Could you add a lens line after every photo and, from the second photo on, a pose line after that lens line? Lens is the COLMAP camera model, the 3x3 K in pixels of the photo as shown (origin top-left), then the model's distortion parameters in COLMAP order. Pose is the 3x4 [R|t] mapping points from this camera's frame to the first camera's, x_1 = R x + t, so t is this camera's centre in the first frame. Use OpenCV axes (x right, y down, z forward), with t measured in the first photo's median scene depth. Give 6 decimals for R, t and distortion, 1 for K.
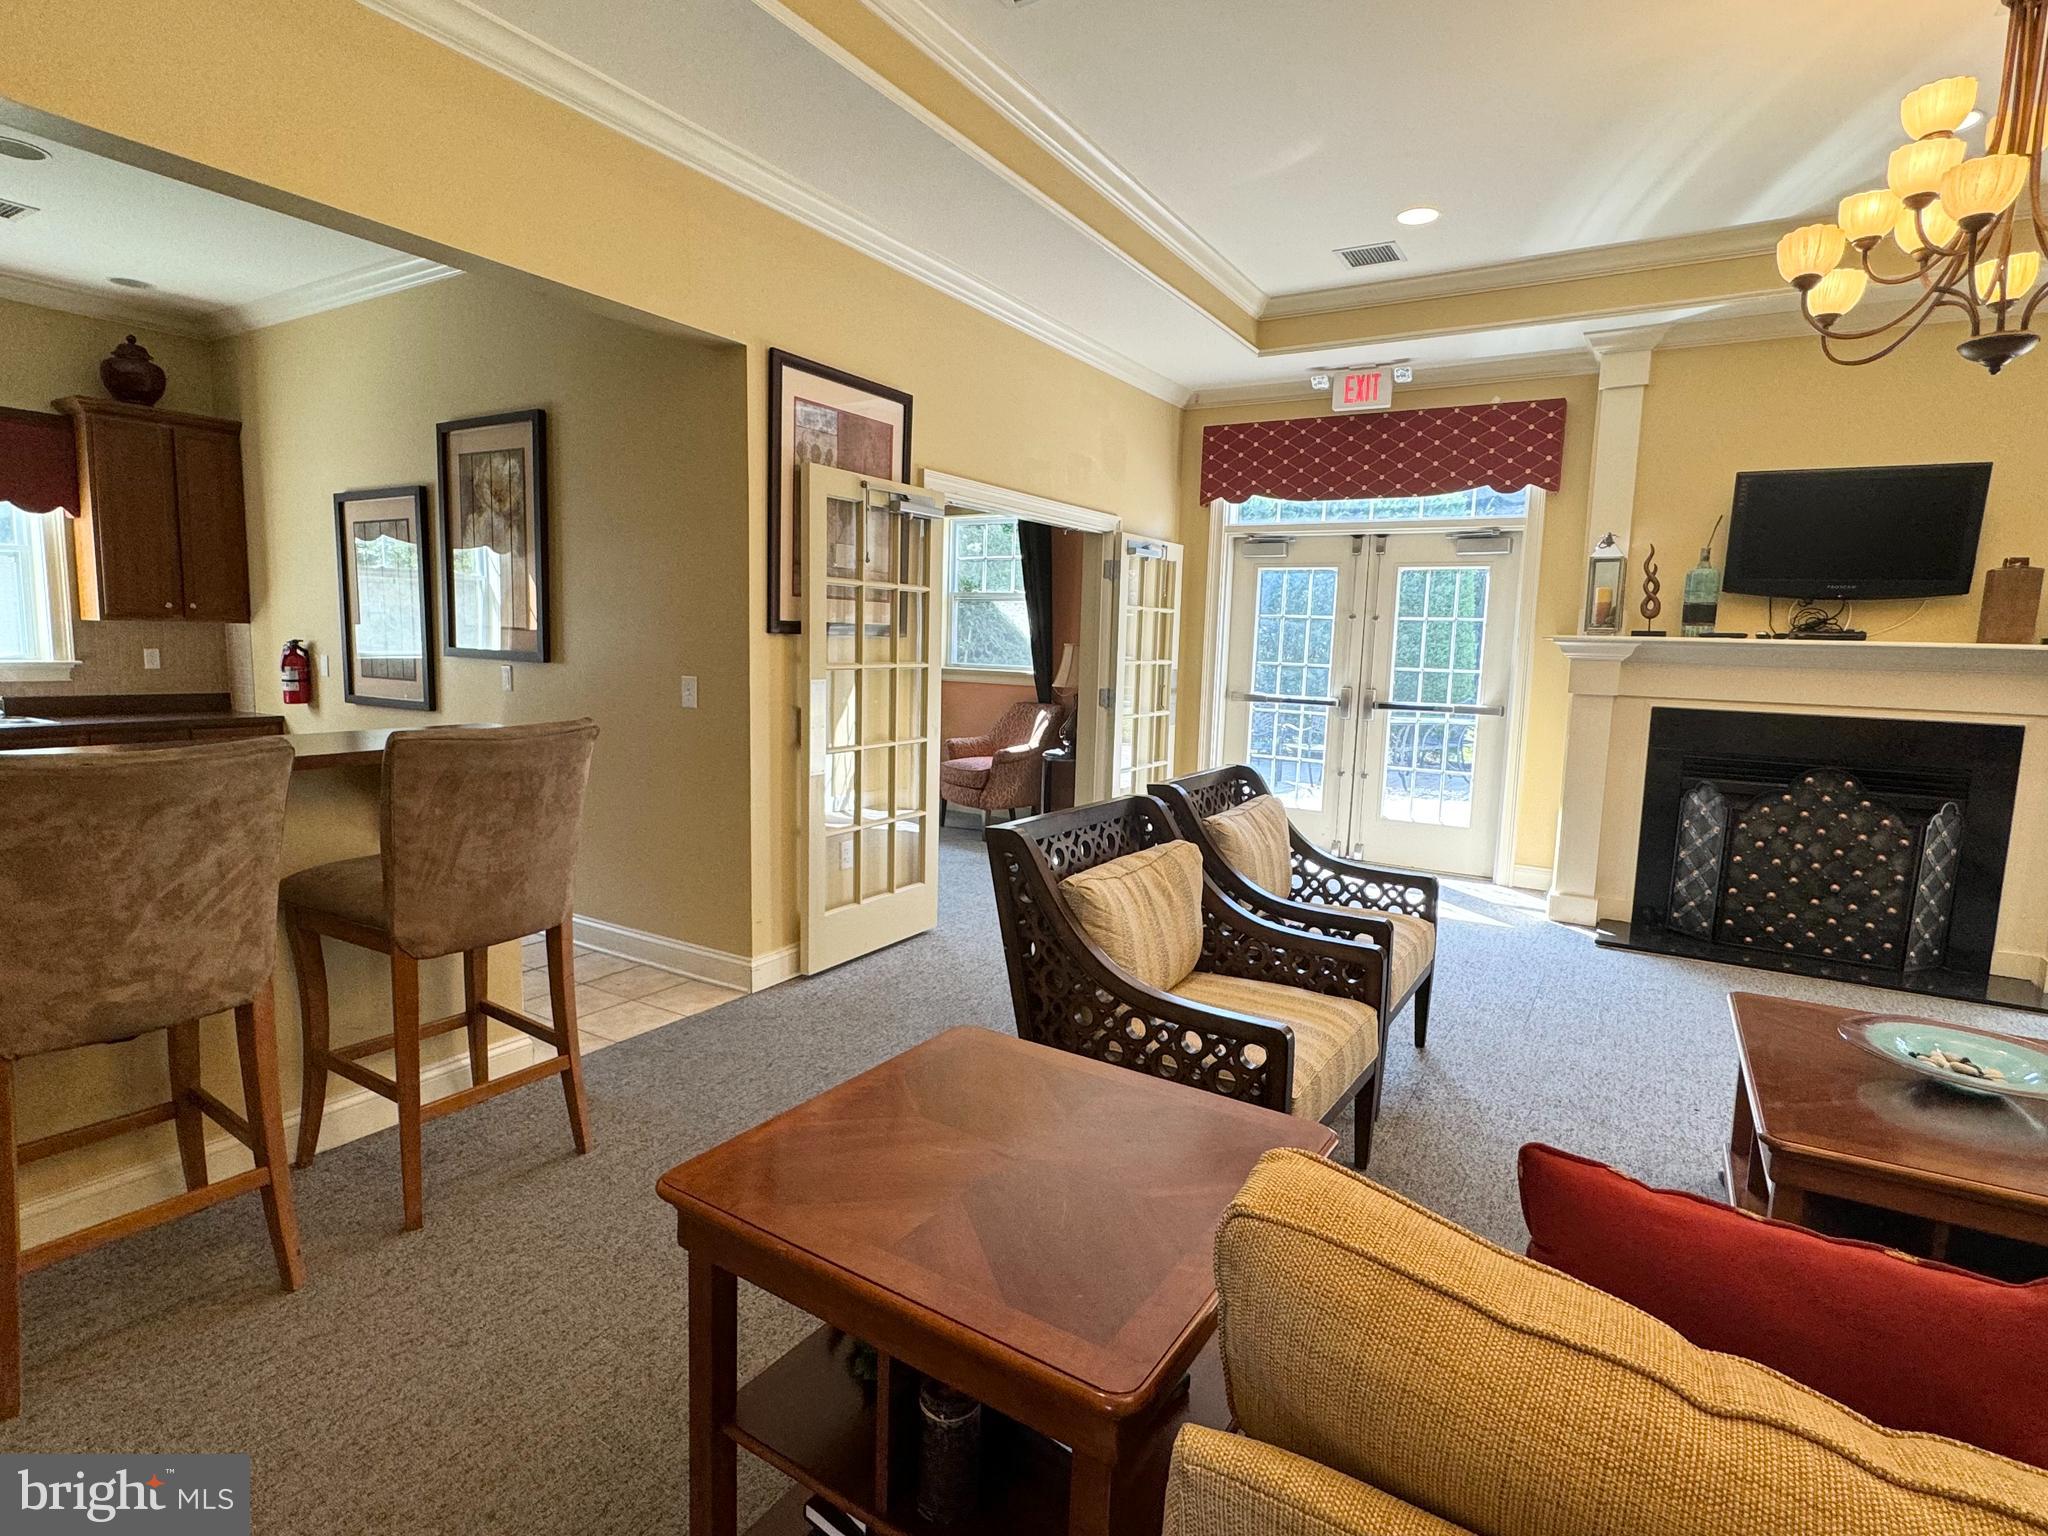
lens RADIAL K [[1089.0, 0, 1024.0], [0, 1089.0, 768.0], [0, 0, 1]] dist [0.011071, -0.000337]
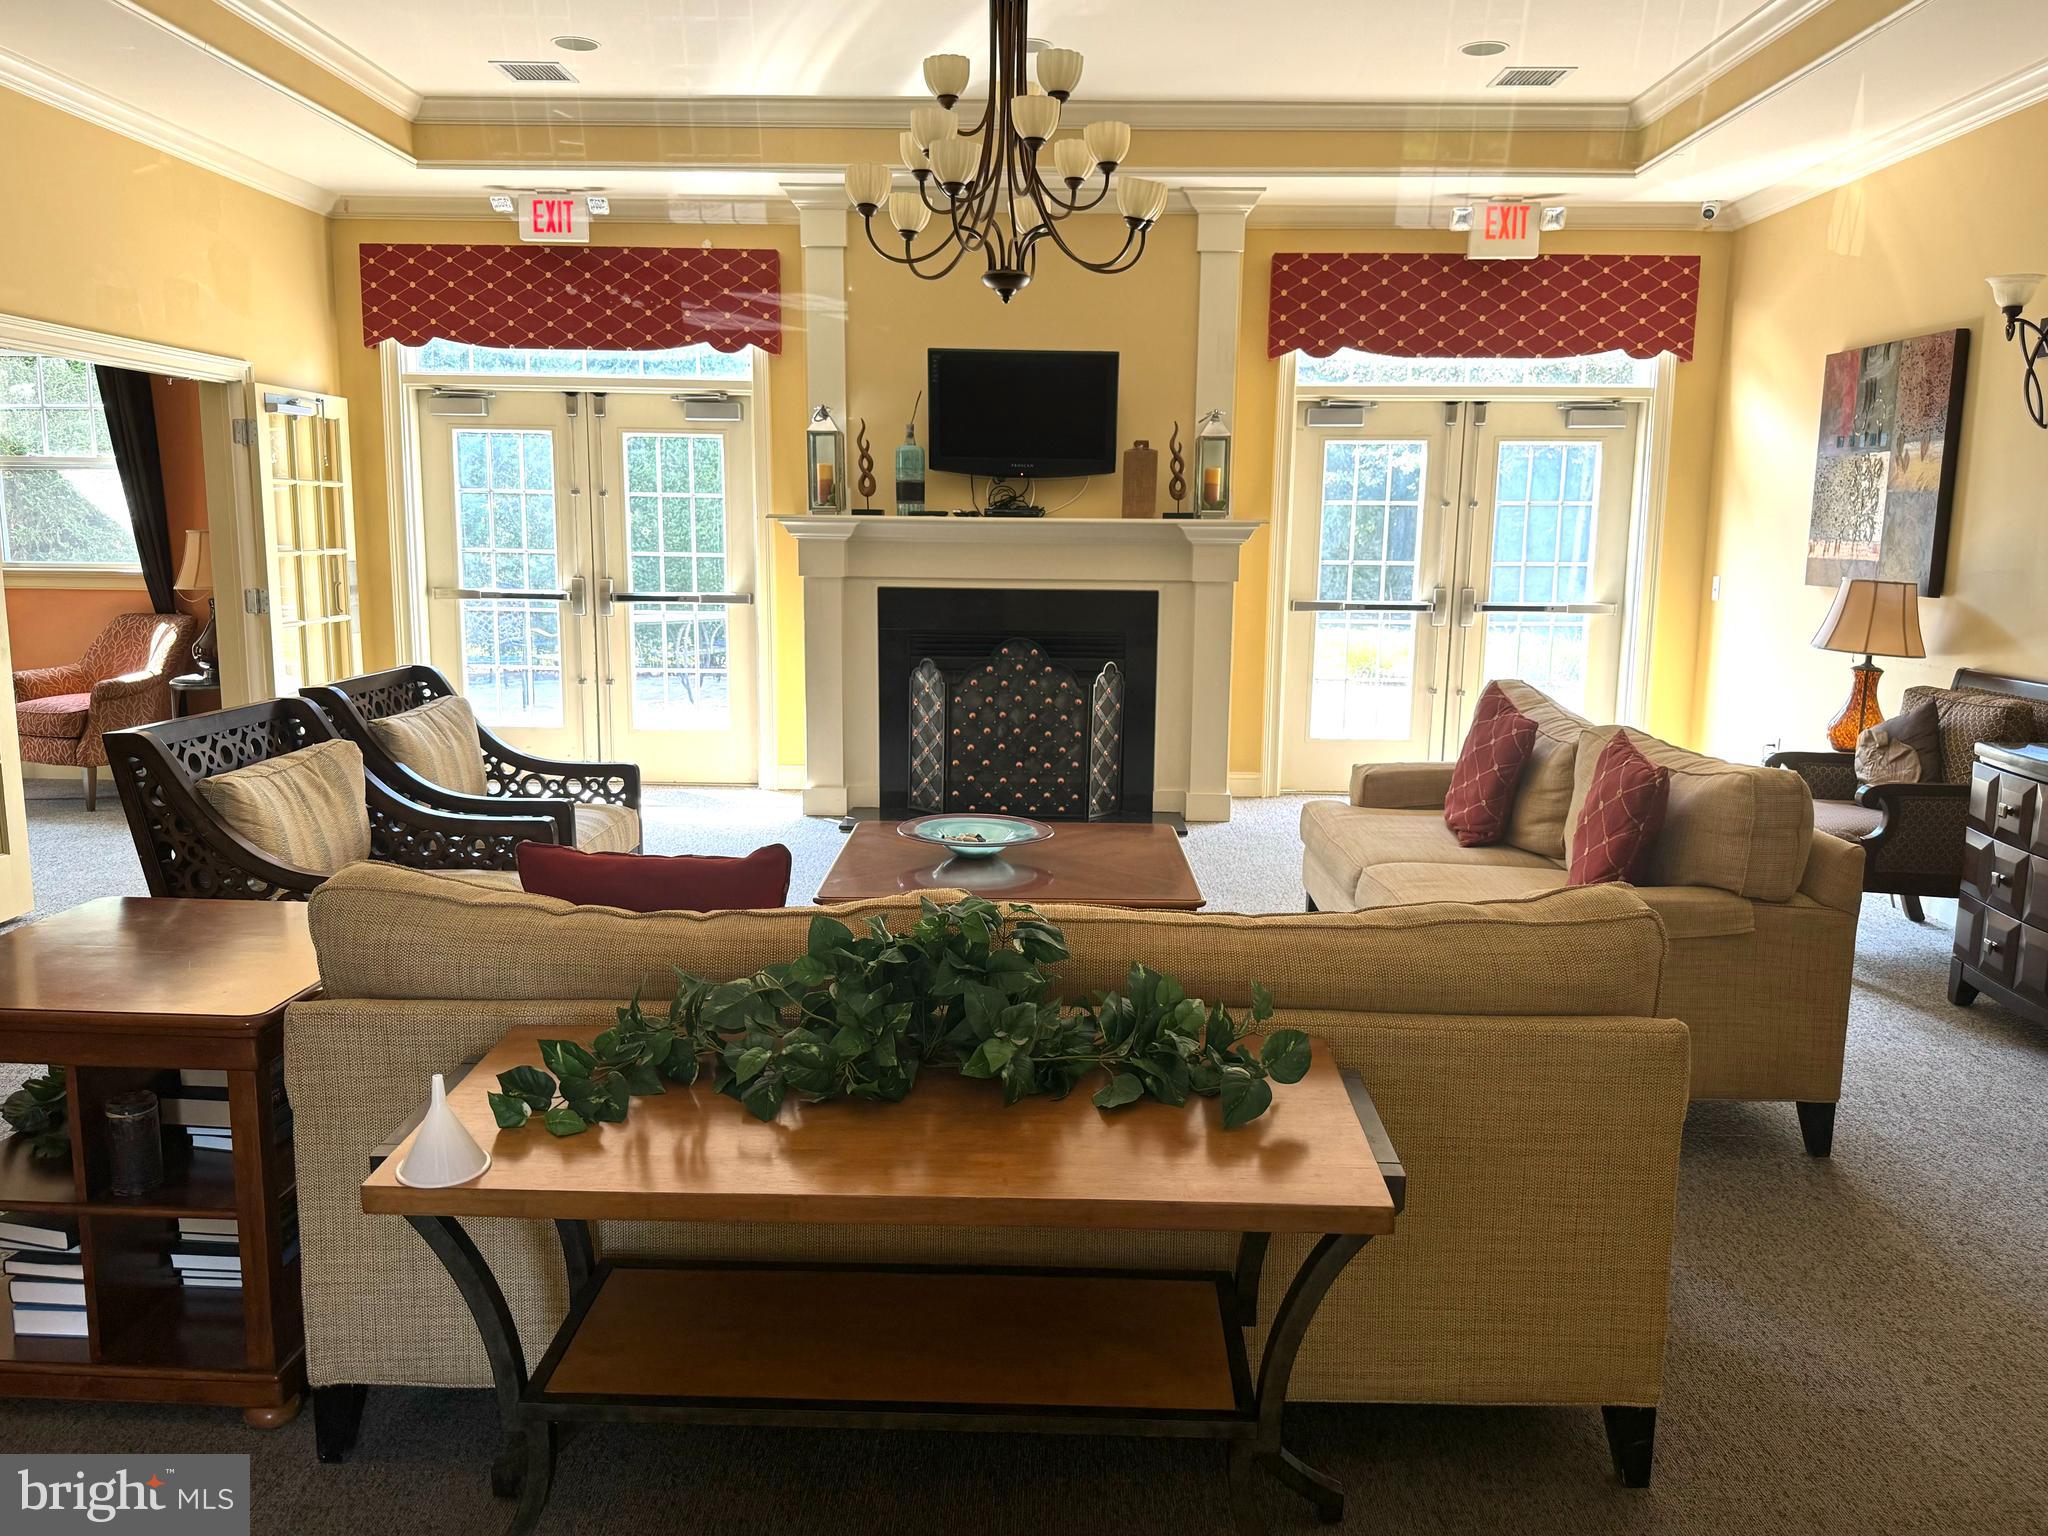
lens RADIAL K [[1566.7, 0, 1024.0], [0, 1566.7, 768.0], [0, 0, 1]] dist [0.142091, -0.208262]
pose [[0.873014, -0.096235, 0.478107, -0.002837], [0.074974, 0.995167, 0.063411, 0.026388], [-0.481899, -0.019514, 0.876010, -0.304704]]
